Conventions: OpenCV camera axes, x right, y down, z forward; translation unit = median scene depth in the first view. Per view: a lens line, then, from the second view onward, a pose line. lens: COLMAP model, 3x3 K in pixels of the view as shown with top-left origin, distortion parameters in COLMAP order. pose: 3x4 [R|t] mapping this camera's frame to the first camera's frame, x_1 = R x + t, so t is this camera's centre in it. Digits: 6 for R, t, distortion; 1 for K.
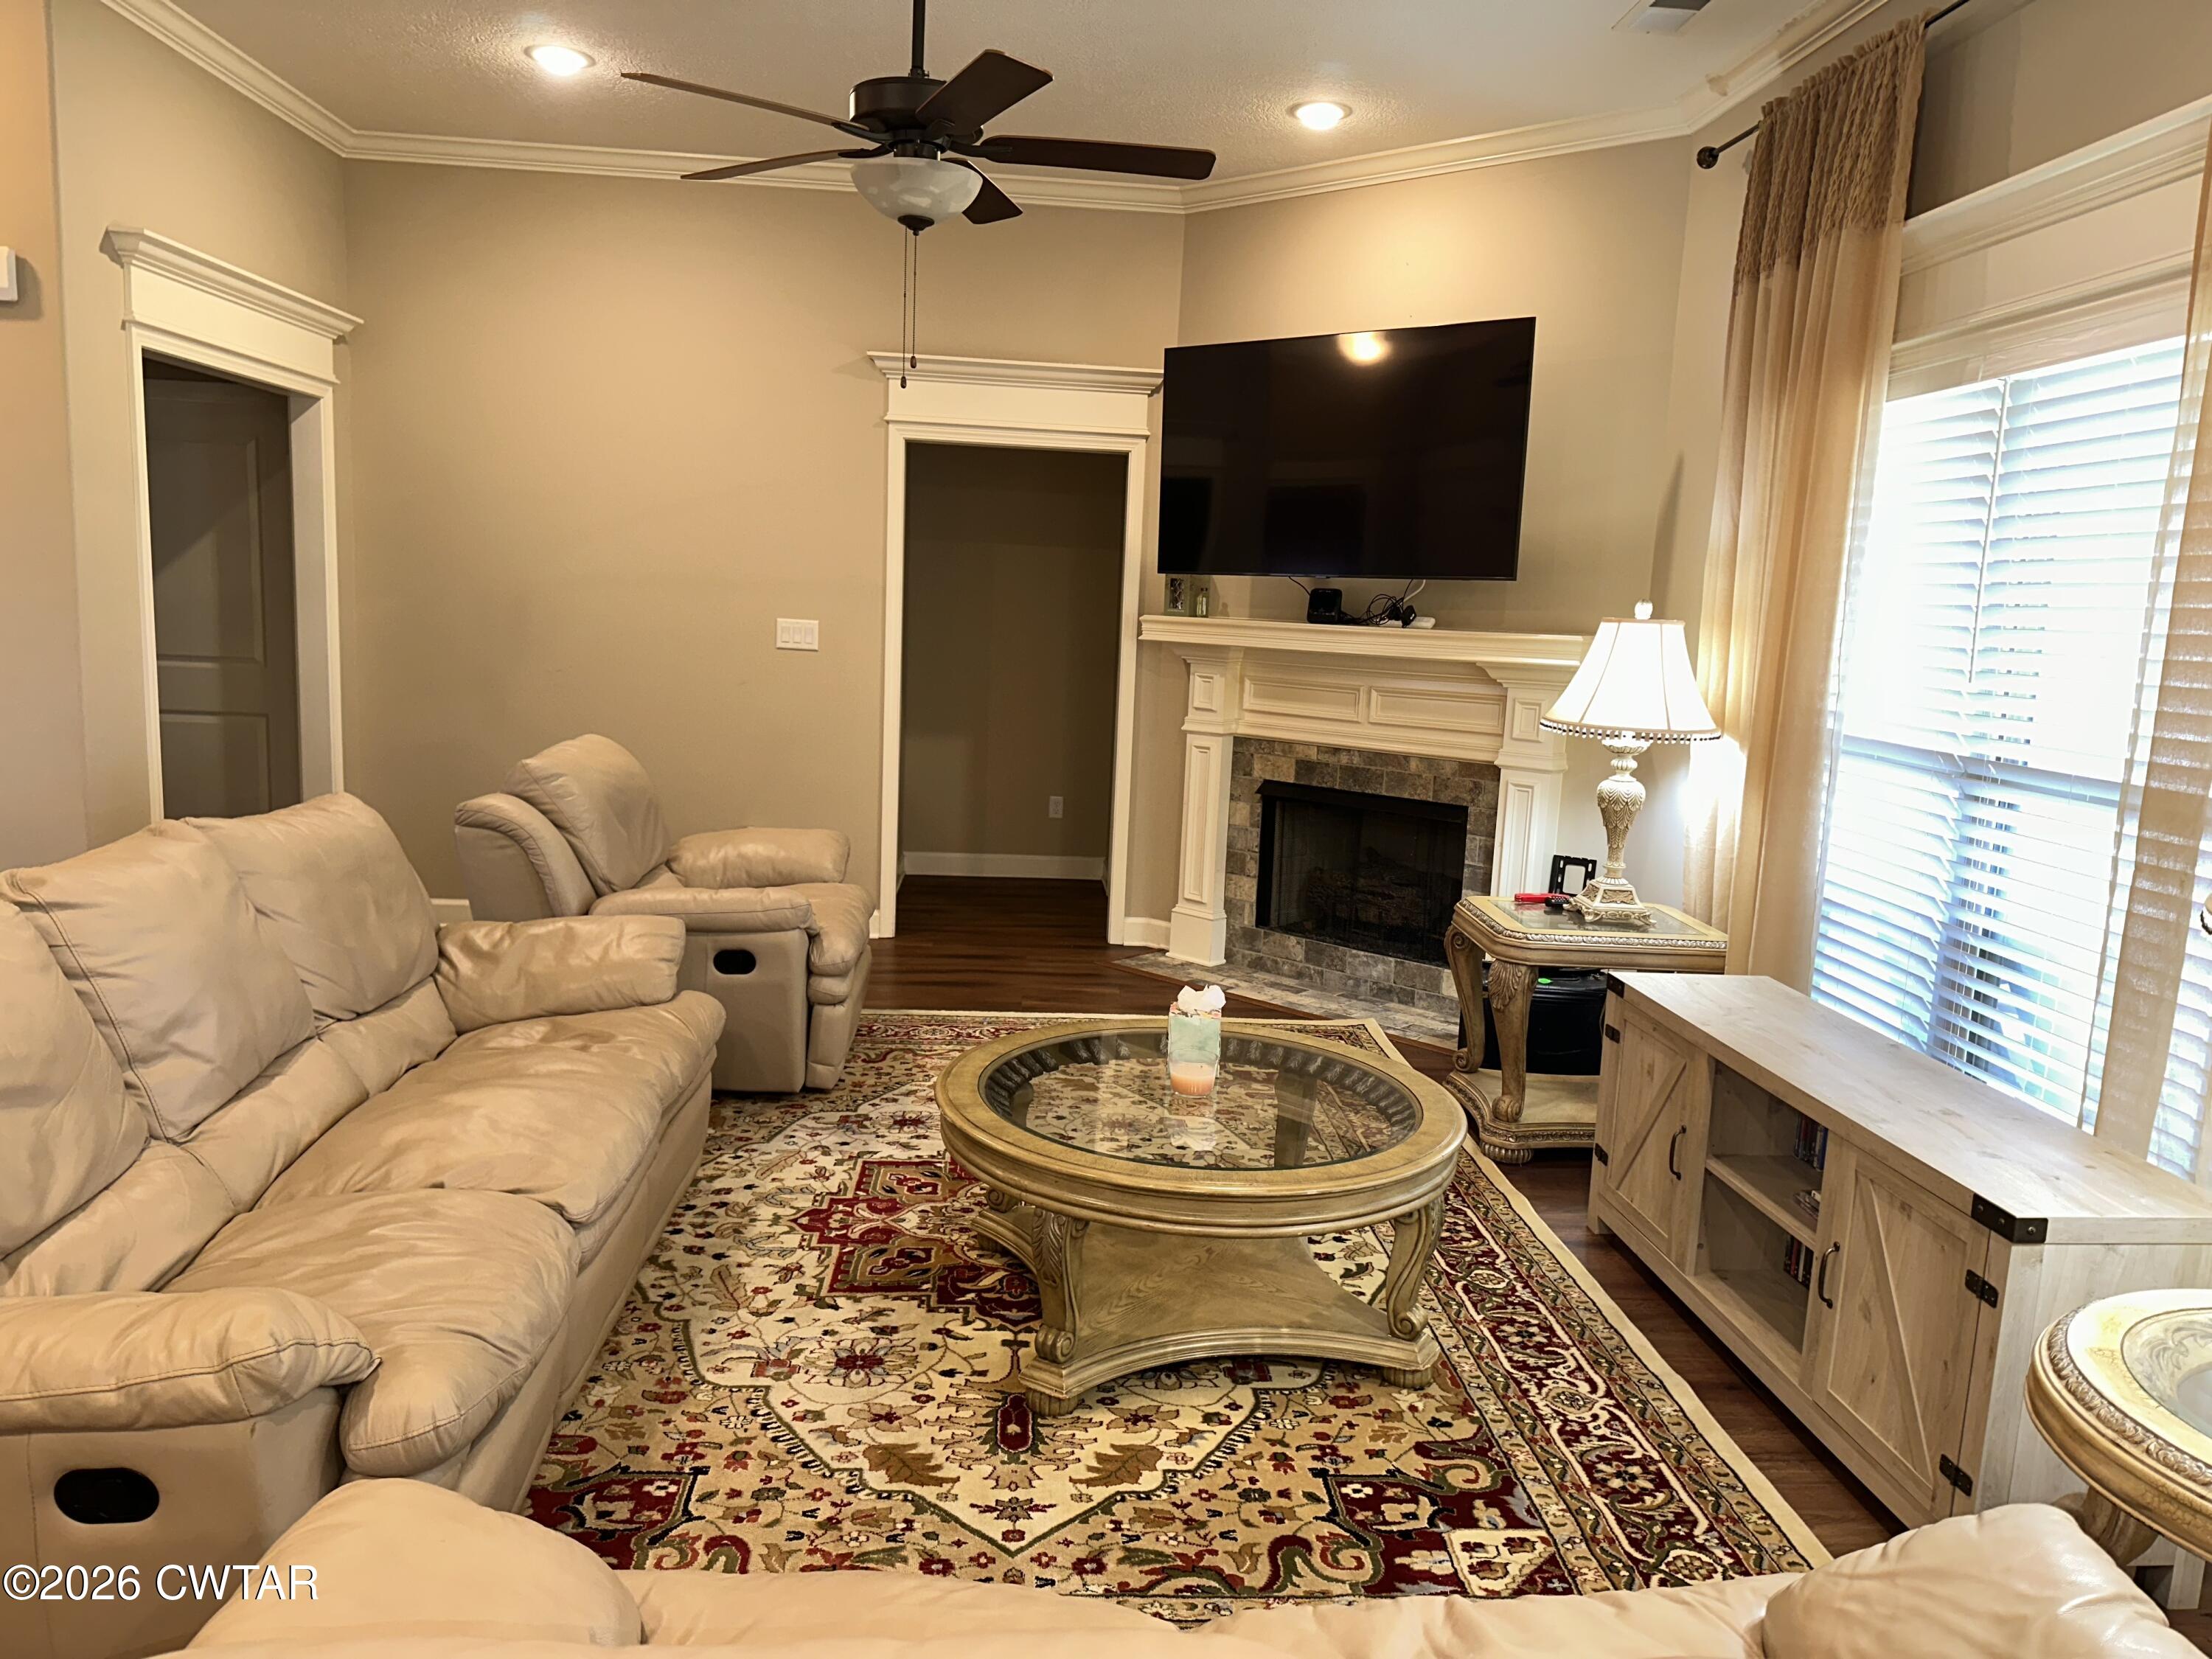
lens RADIAL K [[1543.3, 0, 1140.2], [0, 1543.3, 841.9], [0, 0, 1]] dist [0.011045, -0.050609]
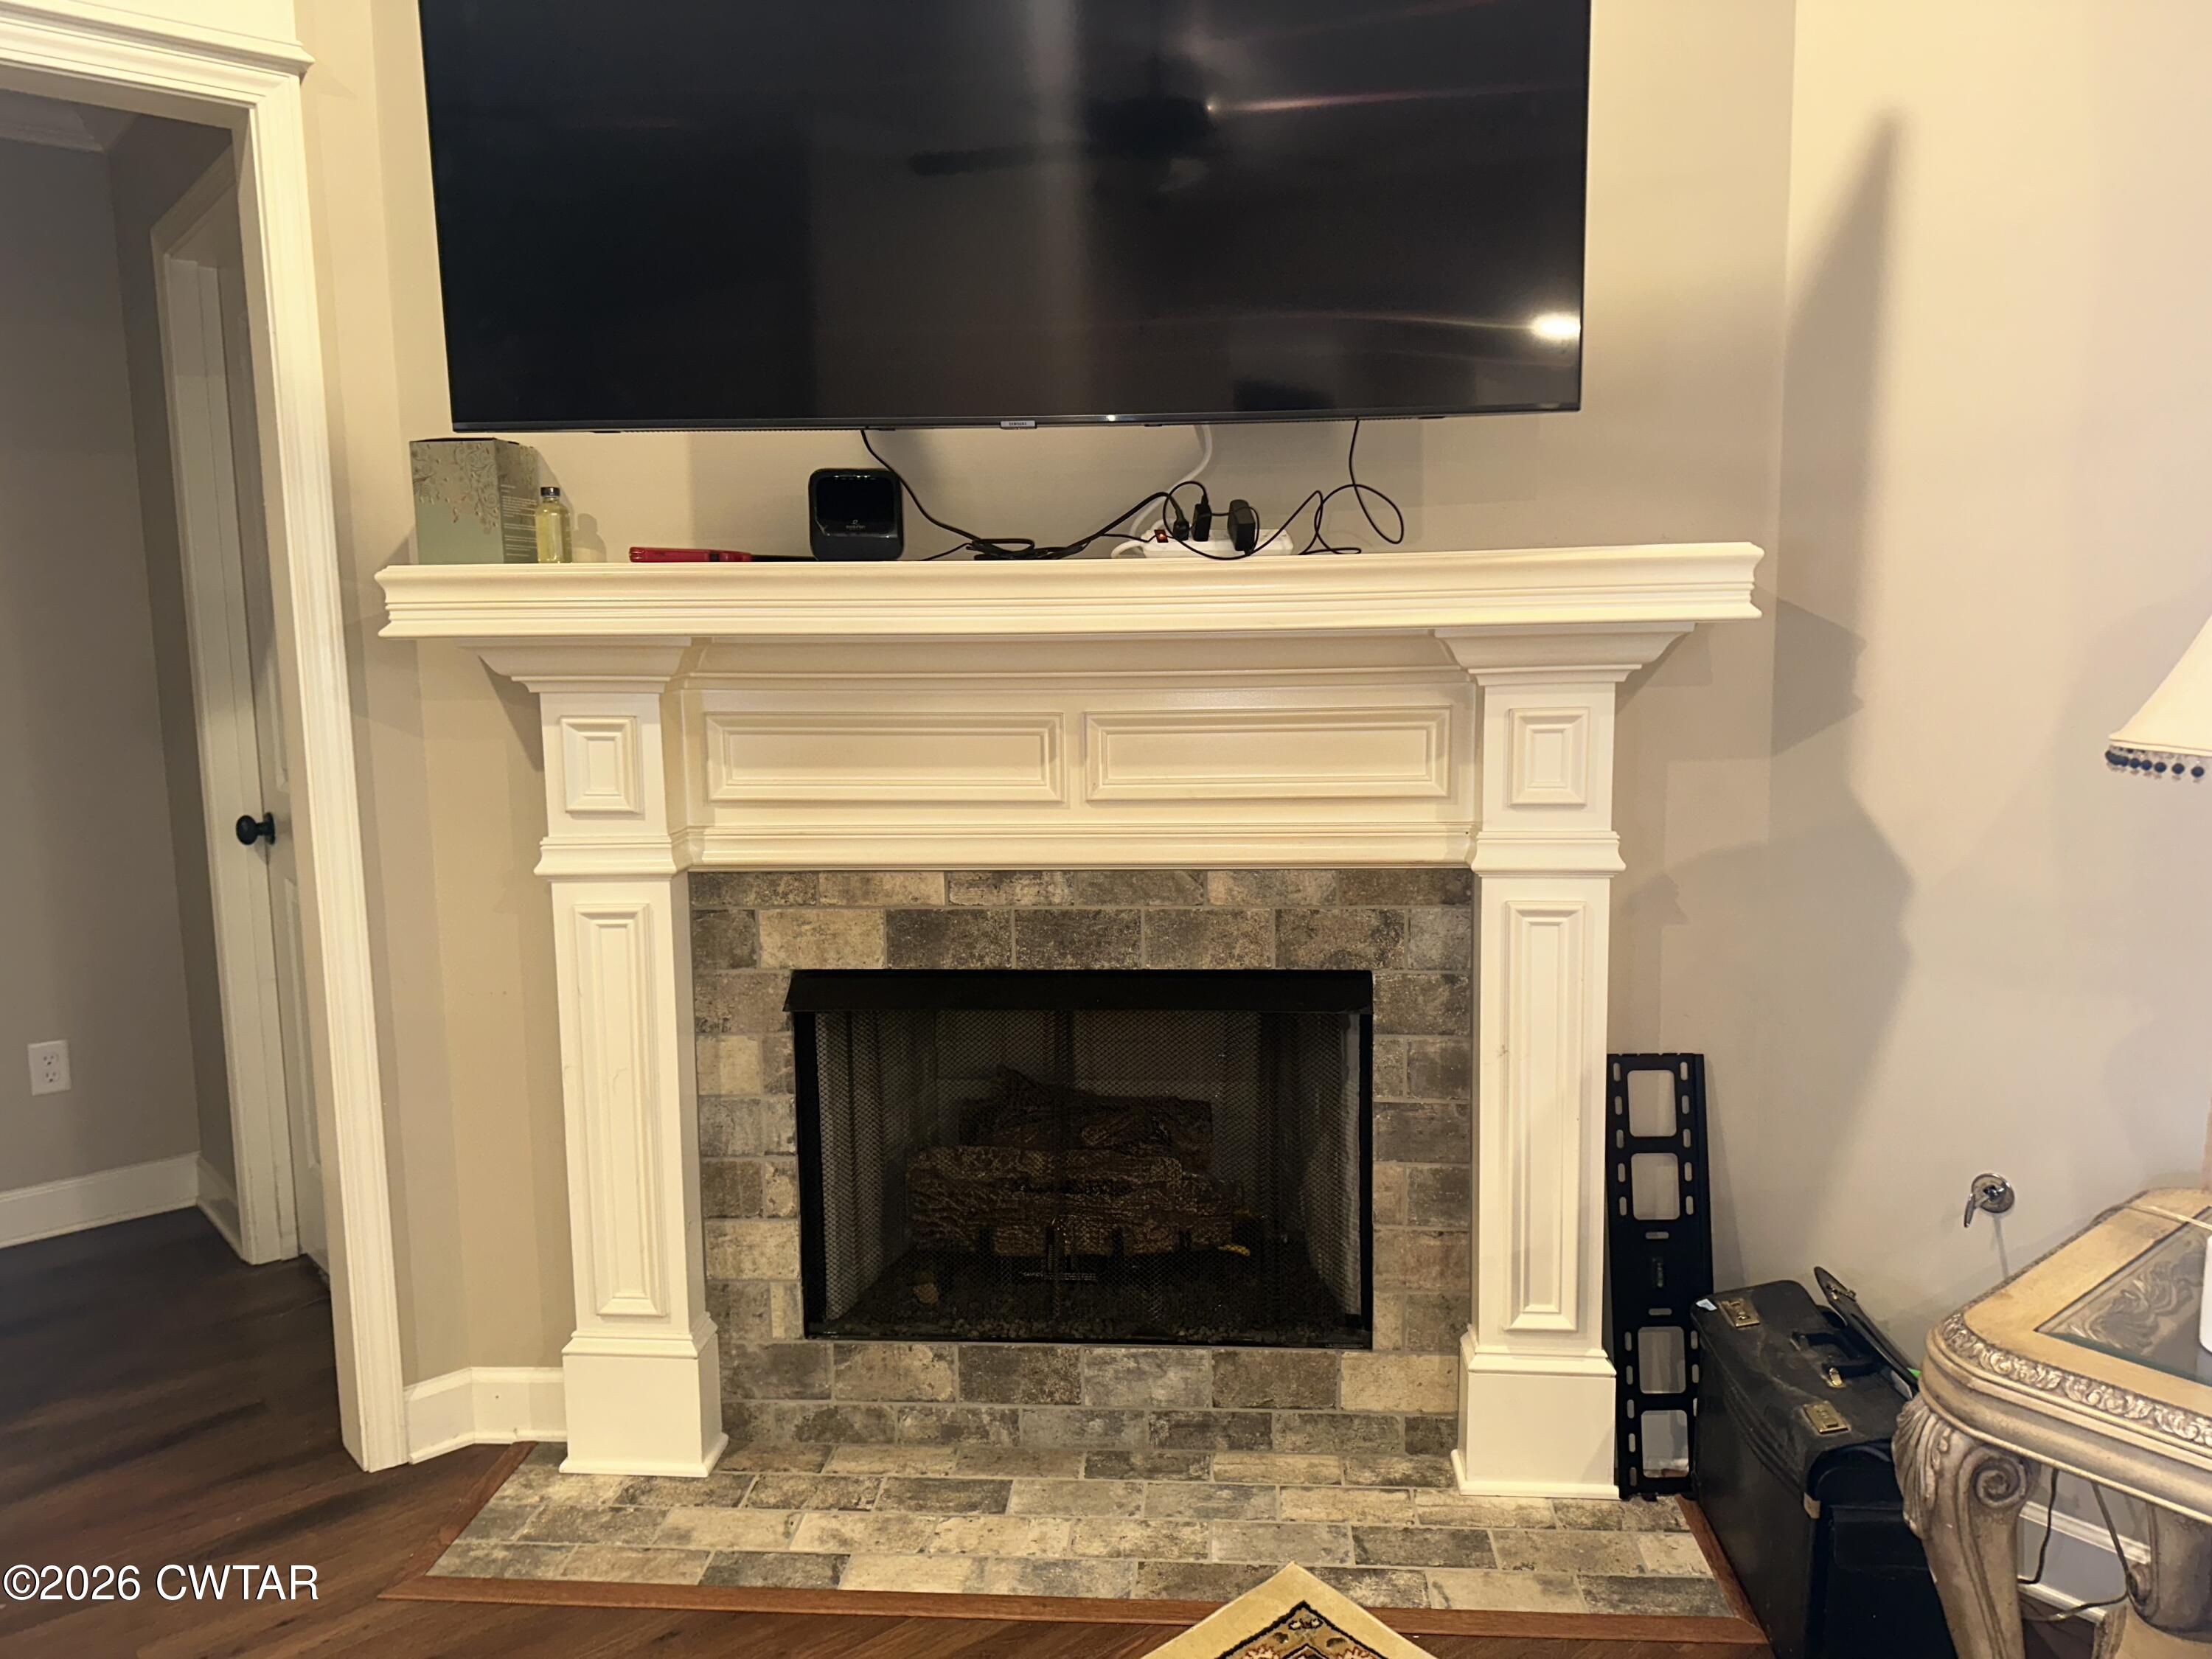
lens RADIAL K [[1545.0, 0, 1106.0], [0, 1545.0, 829.5], [0, 0, 1]] dist [0.182107, -0.321250]
pose [[0.798356, -0.138245, 0.586102, -0.085102], [0.140003, 0.989233, 0.042628, -0.082829], [-0.585684, 0.048024, 0.809115, 0.638066]]
